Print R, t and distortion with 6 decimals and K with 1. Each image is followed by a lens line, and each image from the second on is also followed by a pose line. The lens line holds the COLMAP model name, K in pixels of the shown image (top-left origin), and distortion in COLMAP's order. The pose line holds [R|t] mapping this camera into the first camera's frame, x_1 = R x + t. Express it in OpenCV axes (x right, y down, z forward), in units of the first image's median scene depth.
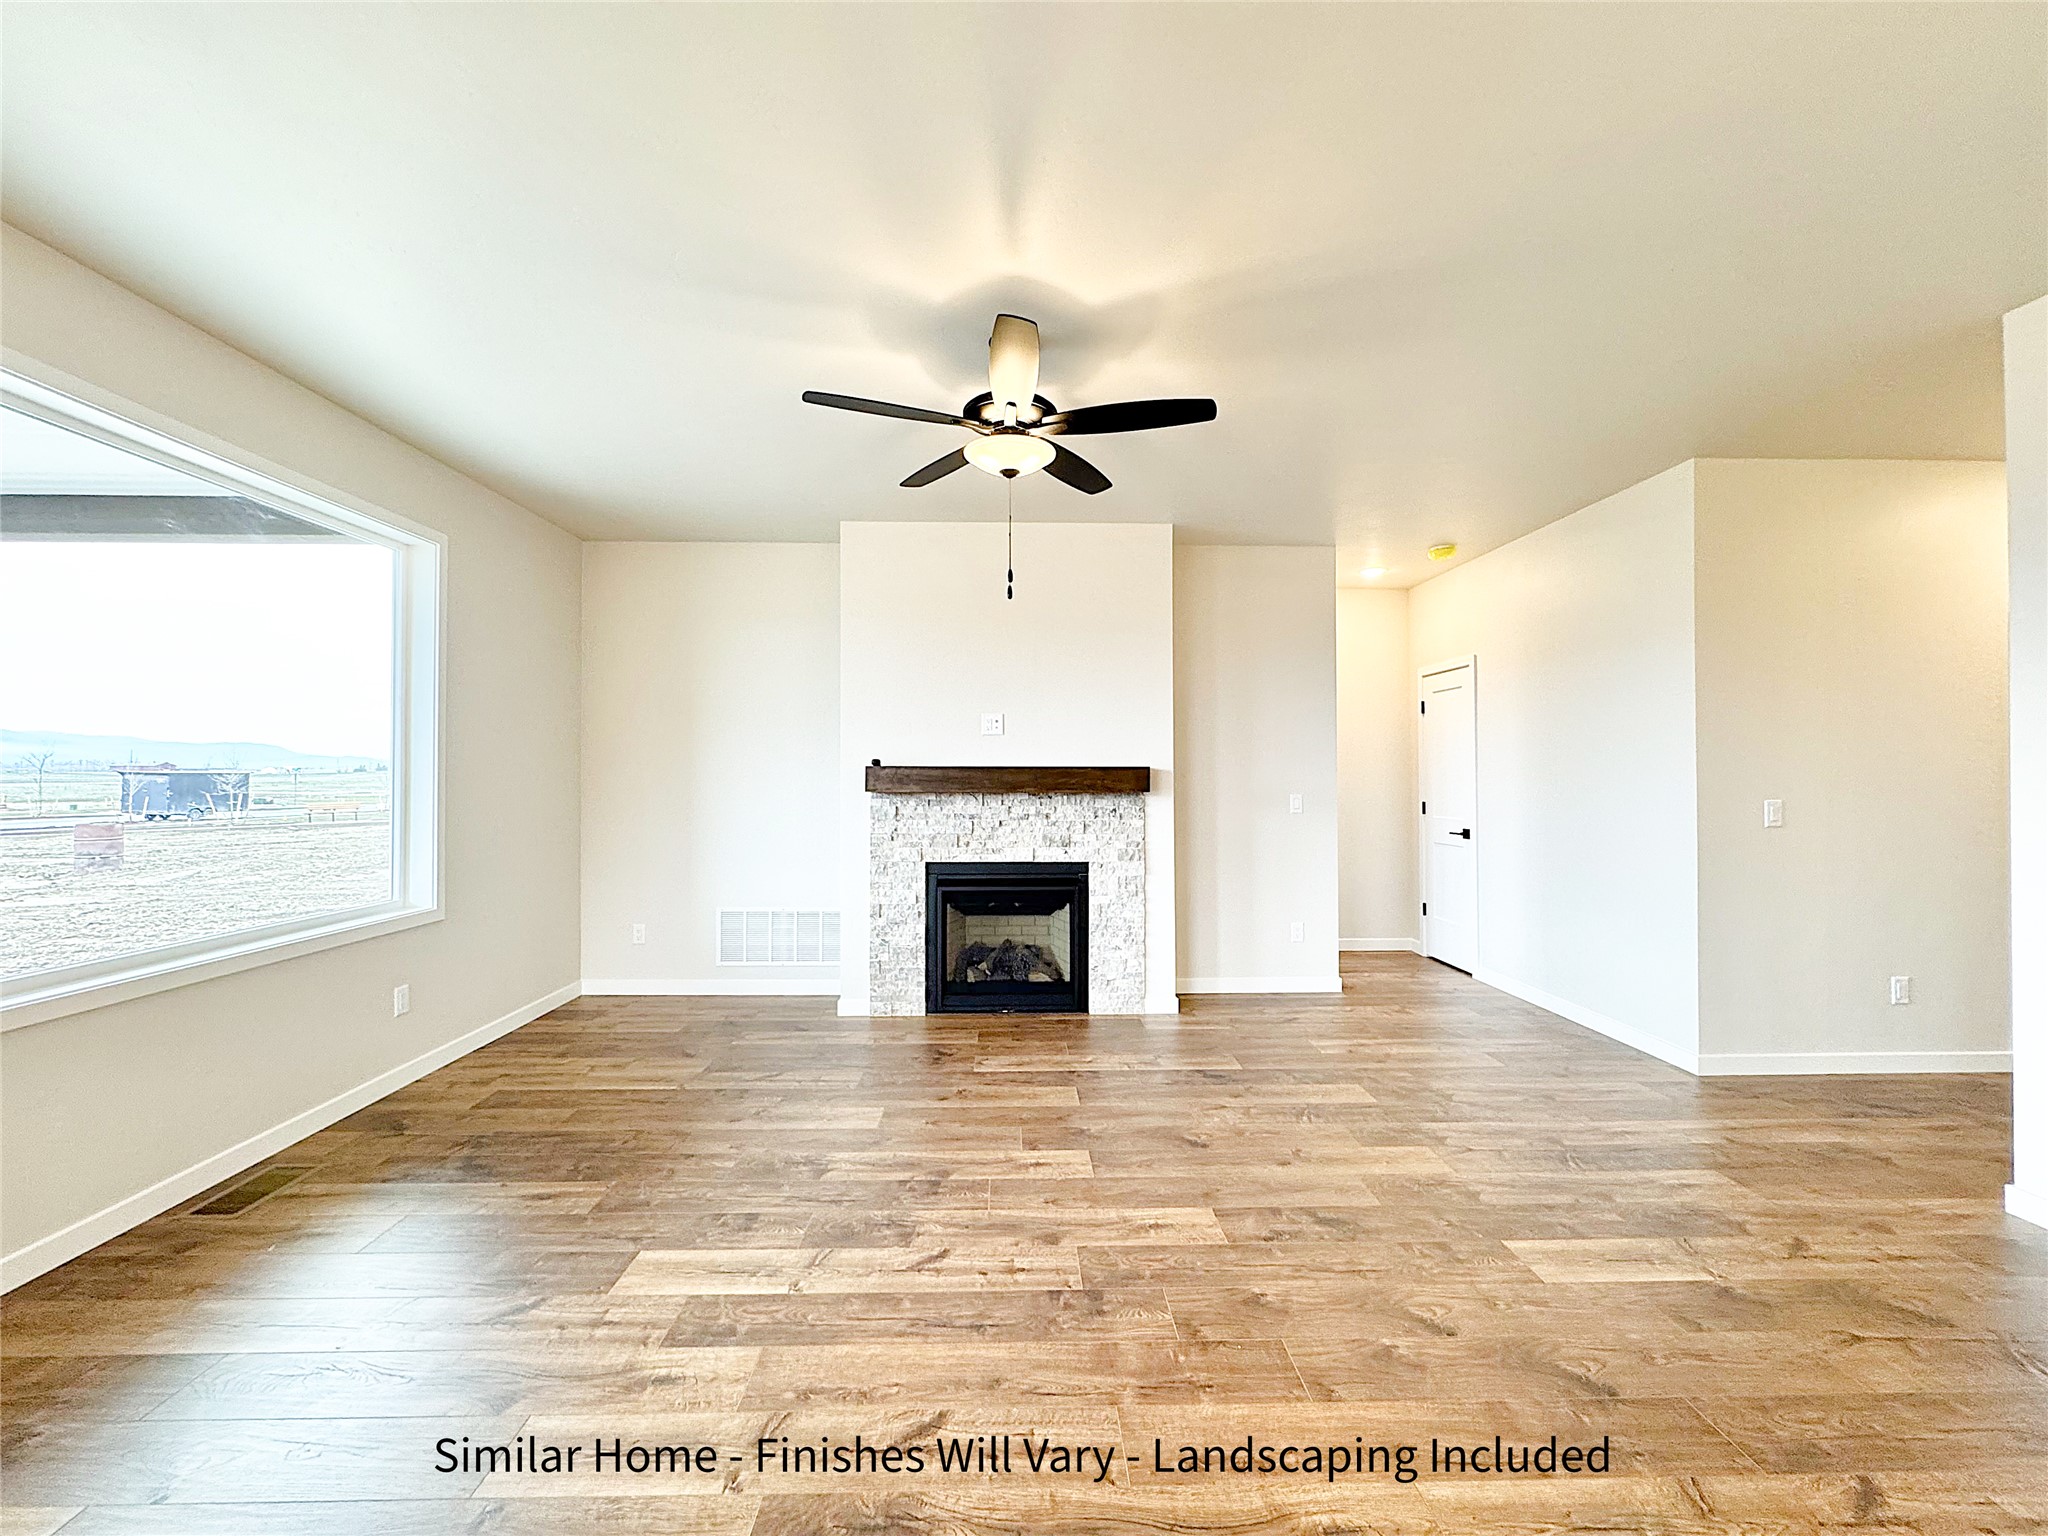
lens RADIAL K [[814.8, 0, 1023.2], [0, 814.8, 764.7], [0, 0, 1]] dist [-0.001619, 0.000661]
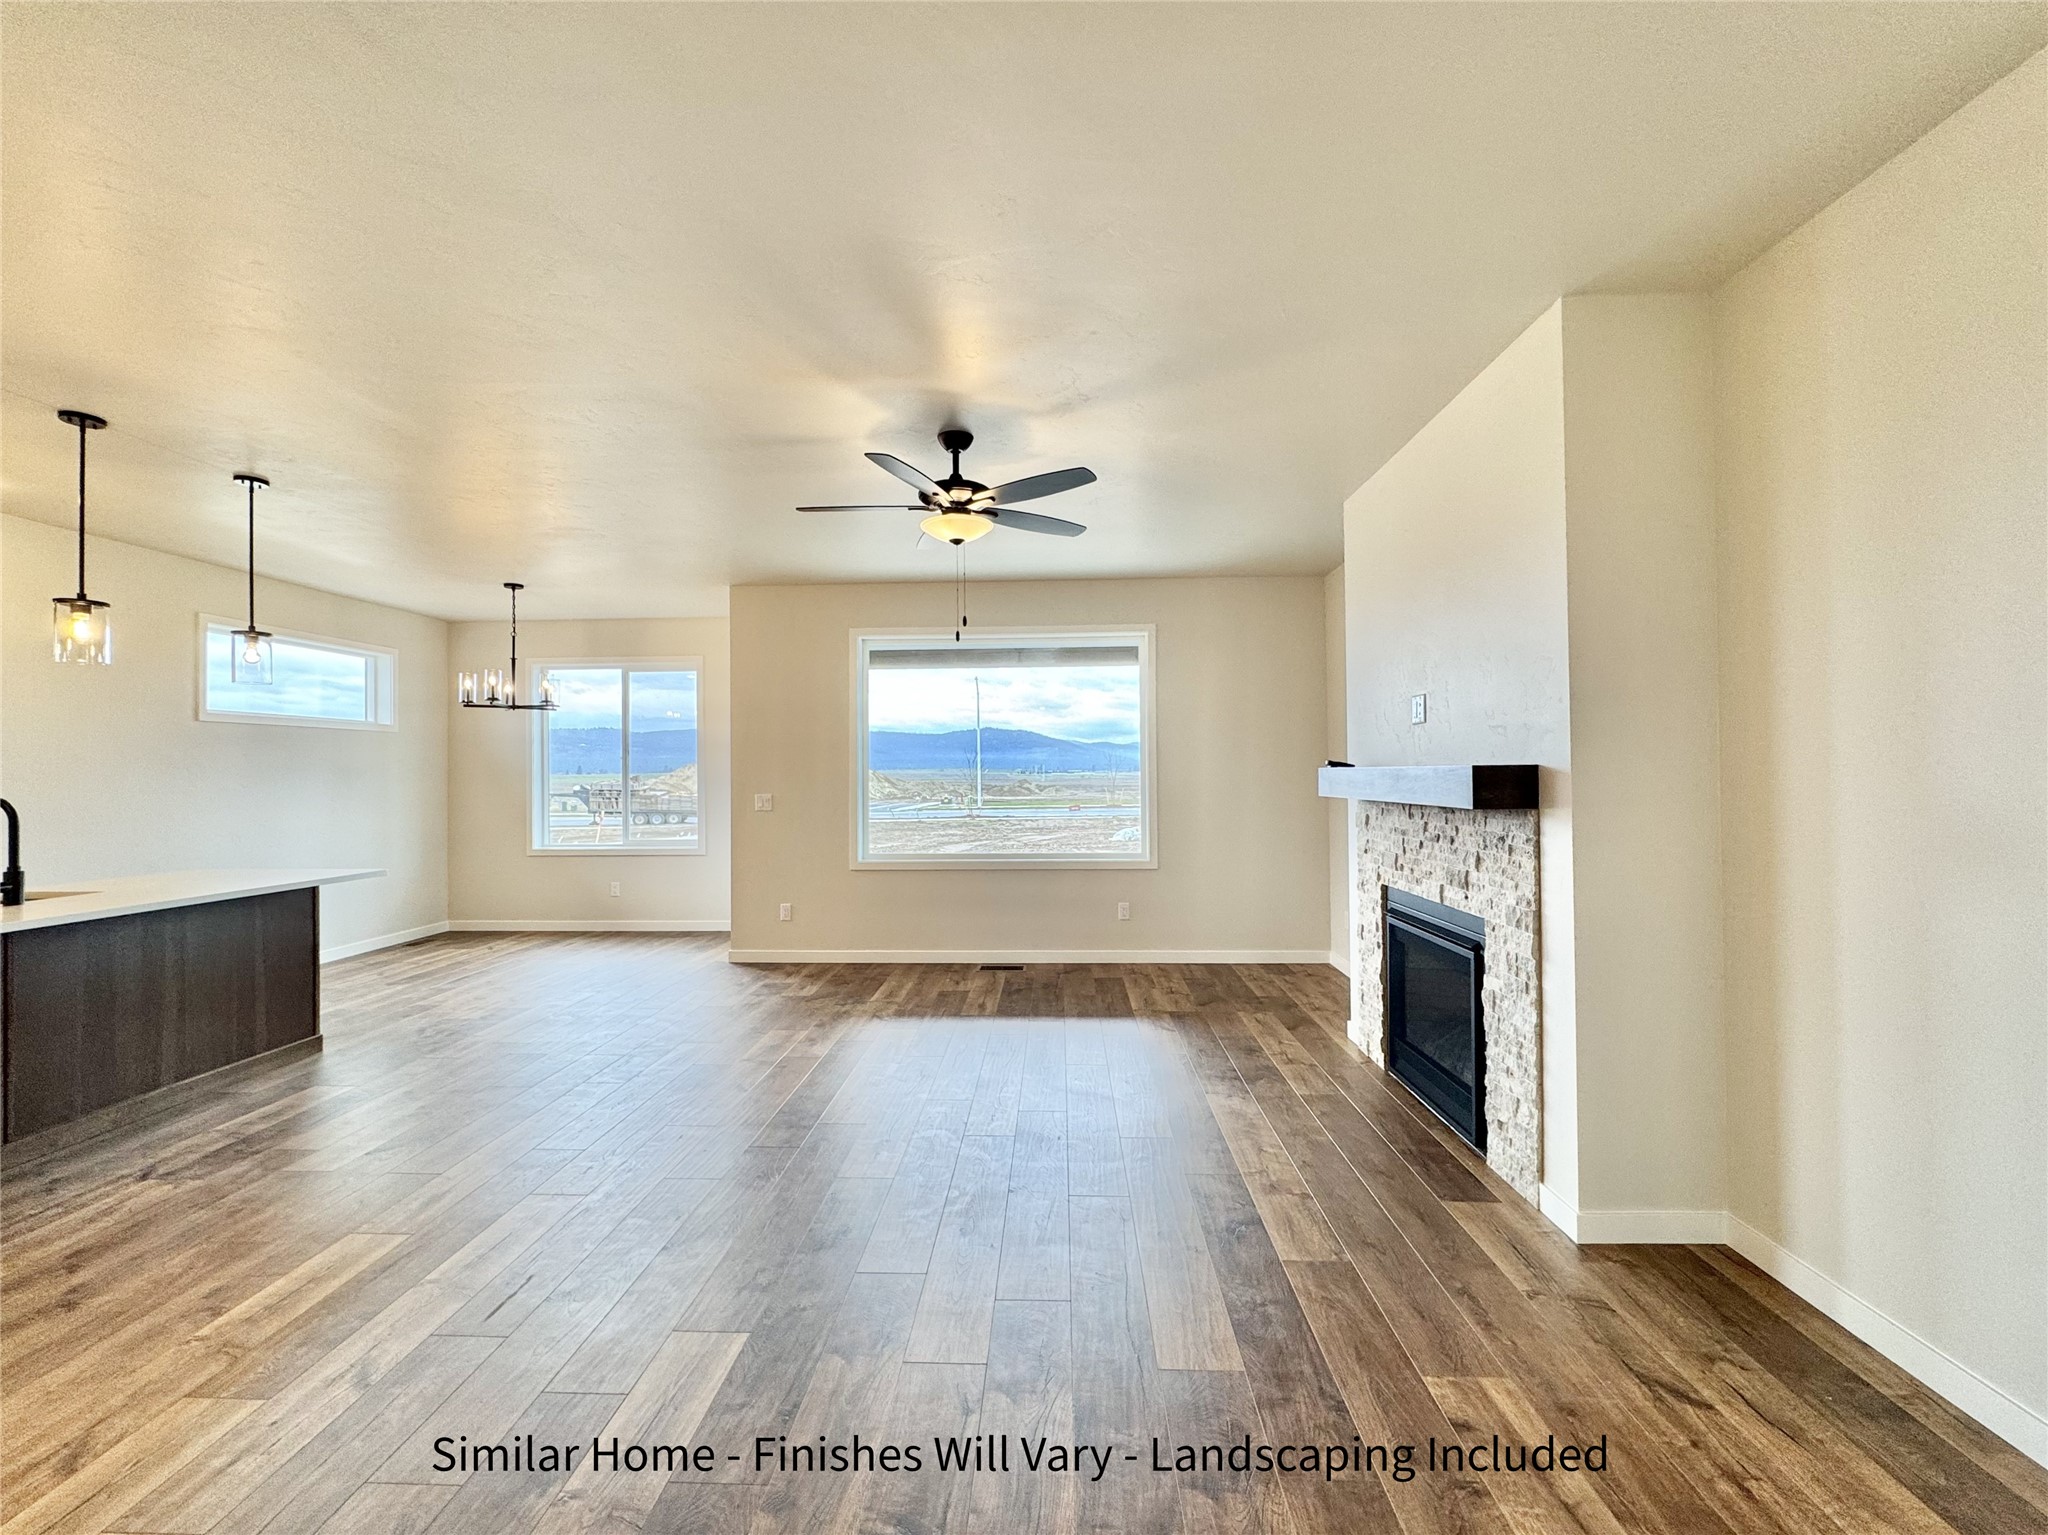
lens RADIAL K [[835.3, 0, 1026.5], [0, 835.3, 763.3], [0, 0, 1]] dist [-0.002173, 0.000279]
pose [[-0.062111, -0.012849, -0.997987, 0.926204], [0.019547, 0.999710, -0.014088, 0.003812], [0.997878, -0.020383, -0.061842, 0.866801]]
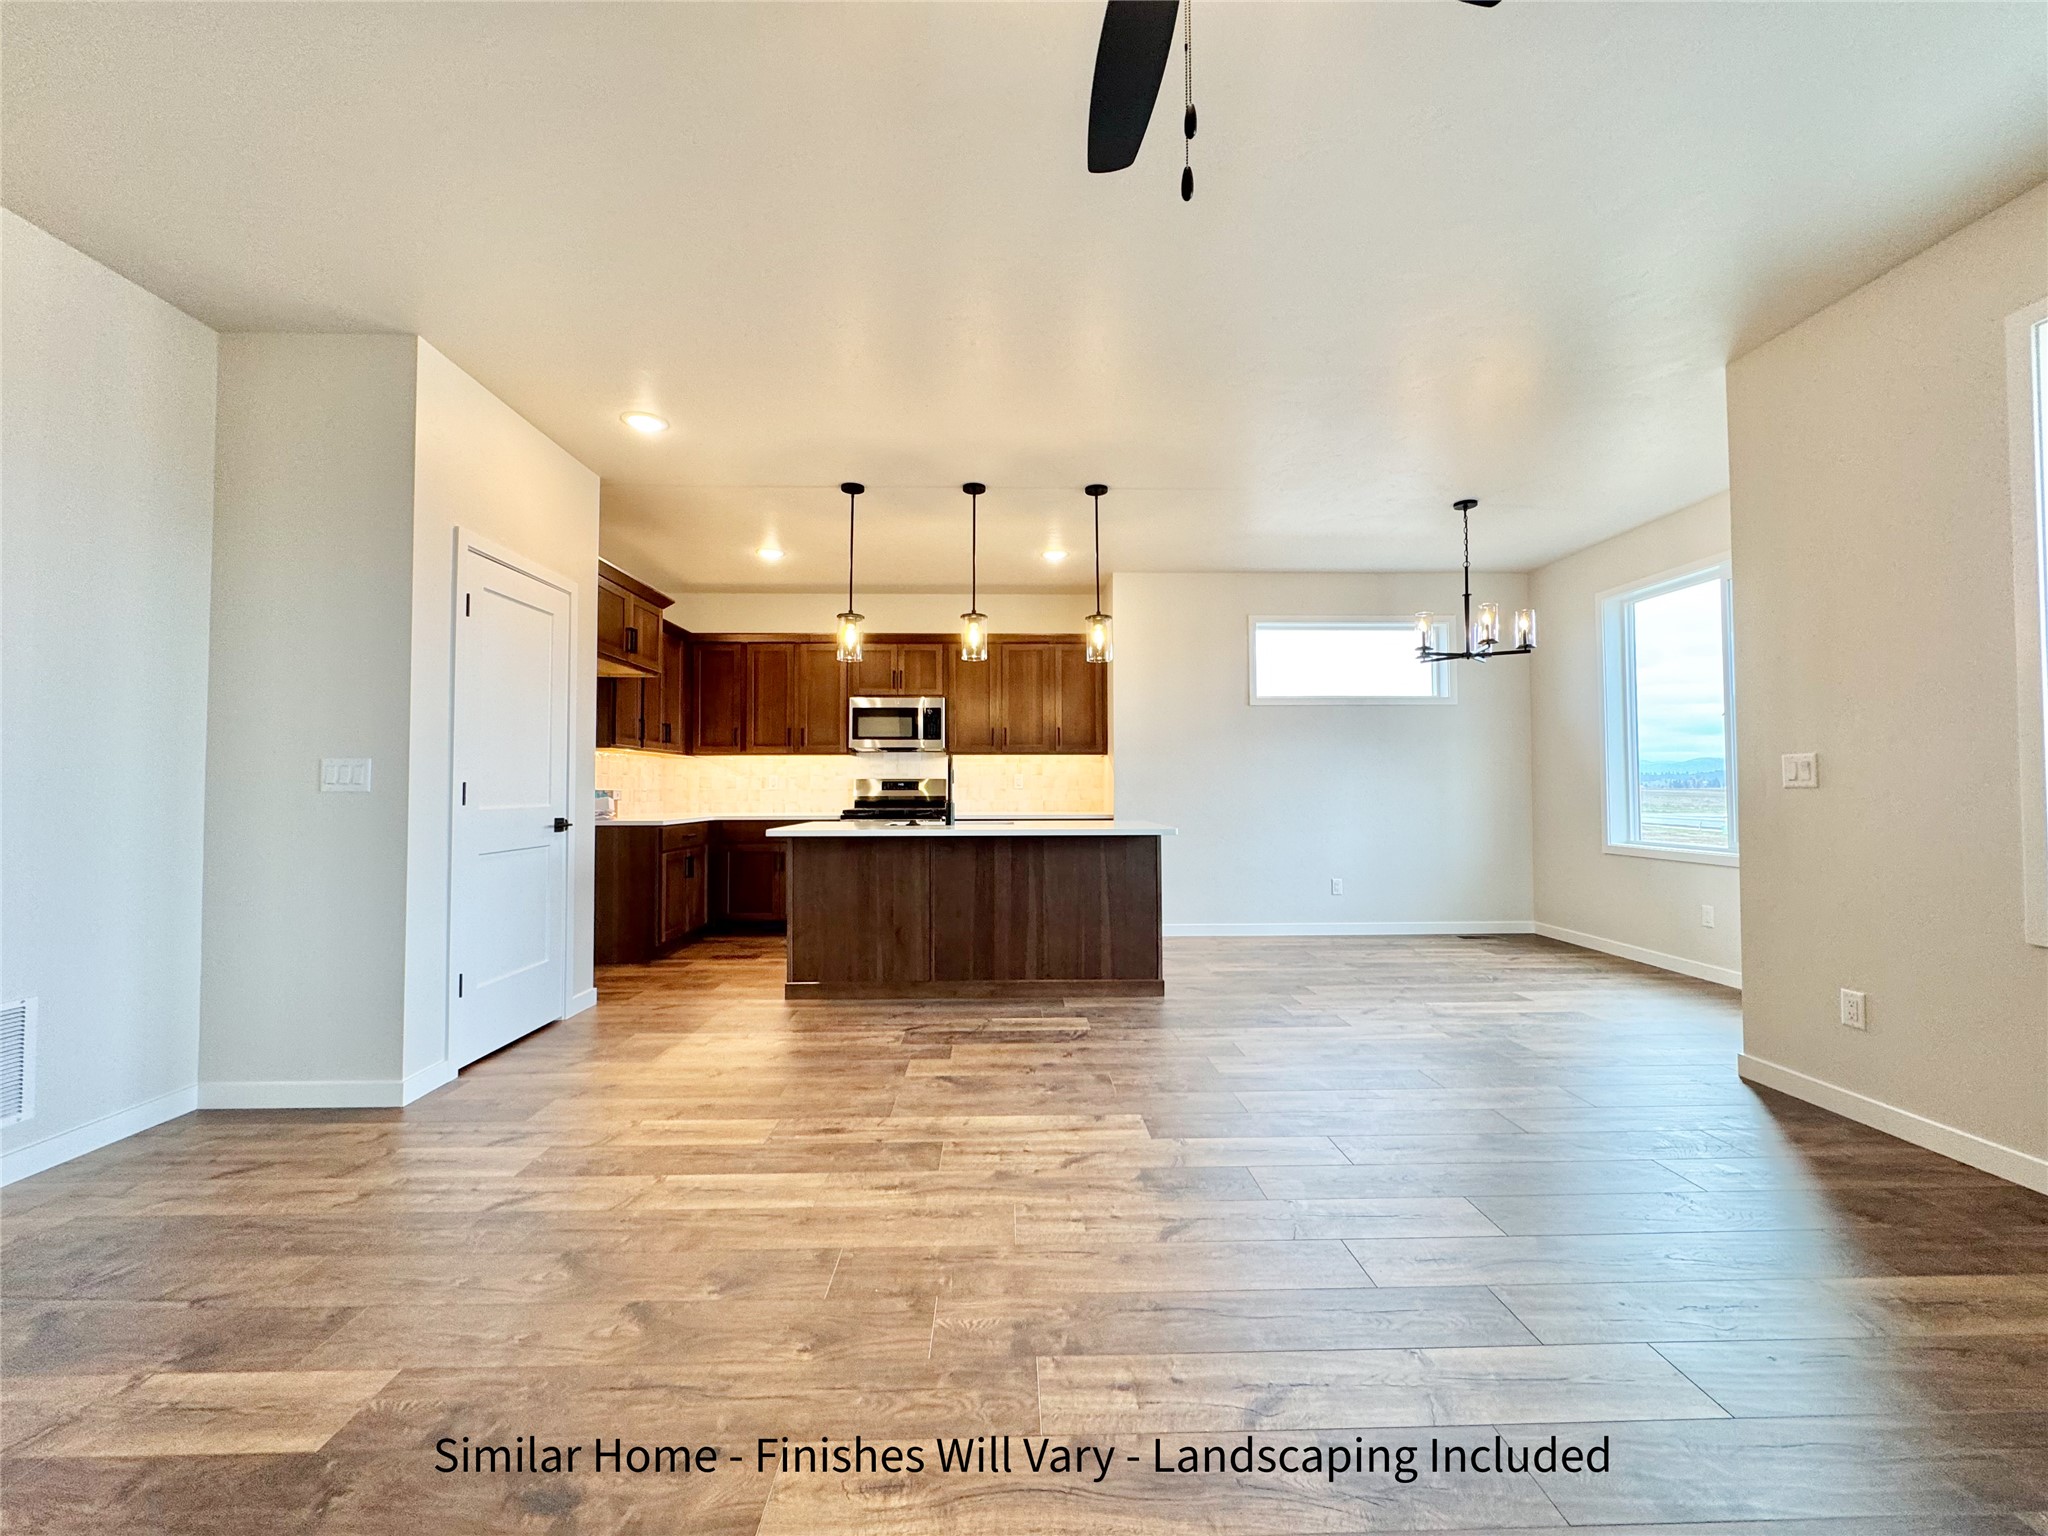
lens RADIAL K [[814.8, 0, 1023.2], [0, 814.8, 764.7], [0, 0, 1]] dist [-0.001619, 0.000661]
pose [[-0.999991, 0.001542, -0.003975, 0.050682], [0.001705, 0.999145, -0.041317, 0.073660], [0.003908, -0.041324, -0.999138, 1.028946]]
